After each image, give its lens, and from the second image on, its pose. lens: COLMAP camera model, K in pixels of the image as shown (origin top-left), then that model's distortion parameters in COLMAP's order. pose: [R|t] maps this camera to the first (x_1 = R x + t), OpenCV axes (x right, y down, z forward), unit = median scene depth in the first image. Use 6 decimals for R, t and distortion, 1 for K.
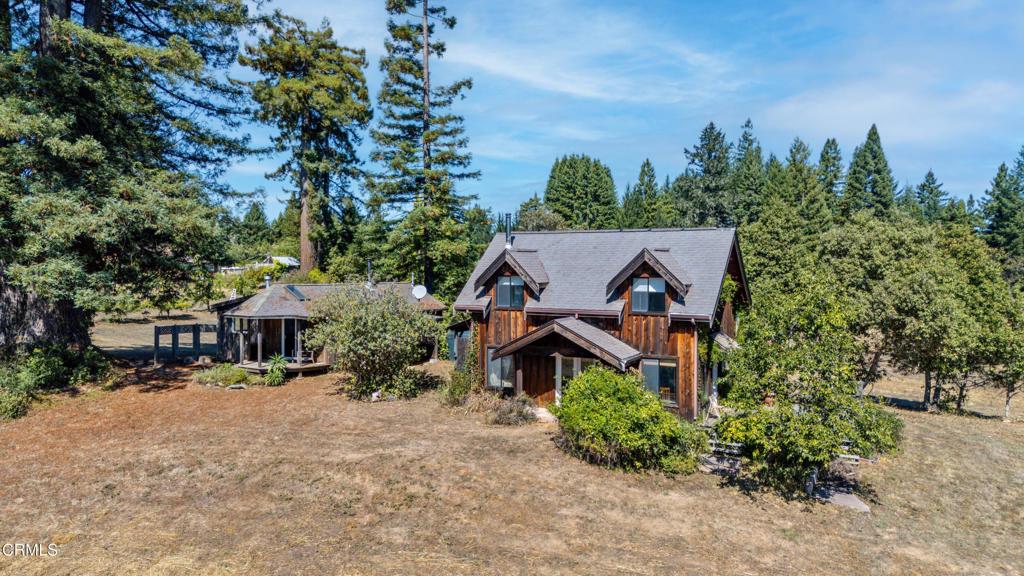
lens RADIAL K [[755.8, 0, 512.0], [0, 755.8, 288.0], [0, 0, 1]] dist [0.082933, -0.098393]
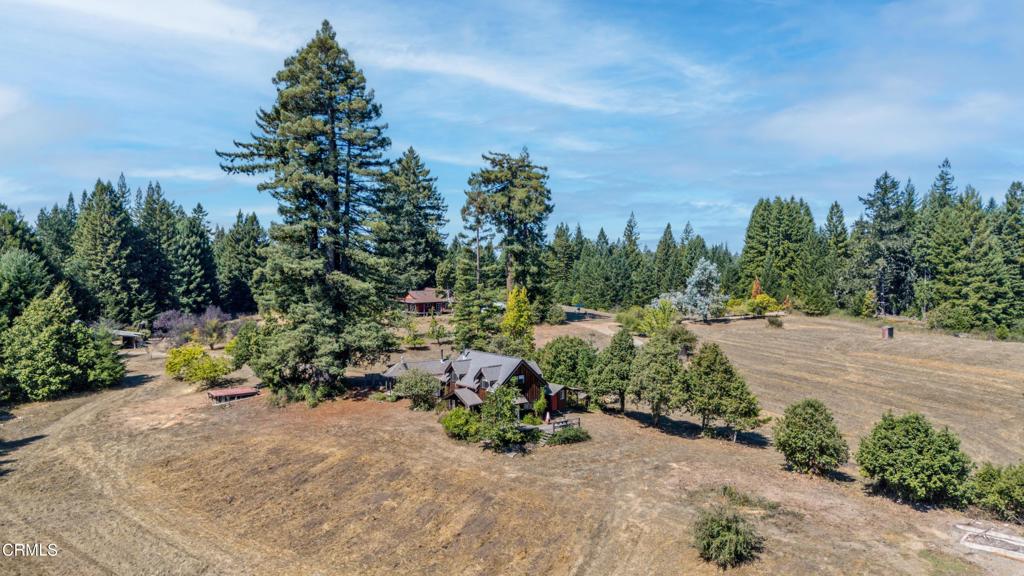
lens RADIAL K [[755.8, 0, 512.0], [0, 755.8, 288.0], [0, 0, 1]] dist [0.082933, -0.098393]
pose [[0.915243, 0.012461, -0.402709, 1.162113], [-0.007834, 0.999883, 0.013135, -0.318448], [0.402826, -0.008867, 0.915234, -1.310264]]
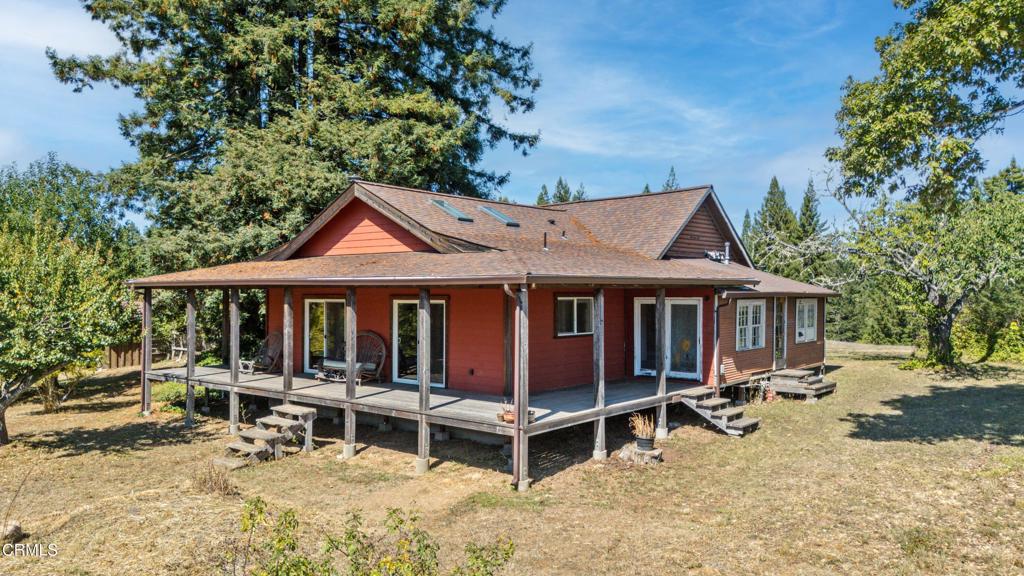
lens RADIAL K [[755.8, 0, 512.0], [0, 755.8, 288.0], [0, 0, 1]] dist [0.082933, -0.098393]
pose [[0.979882, -0.004317, -0.199533, -1.680846], [-0.002295, 0.999456, -0.032894, -0.111525], [0.199567, 0.032690, 0.979339, 3.149806]]
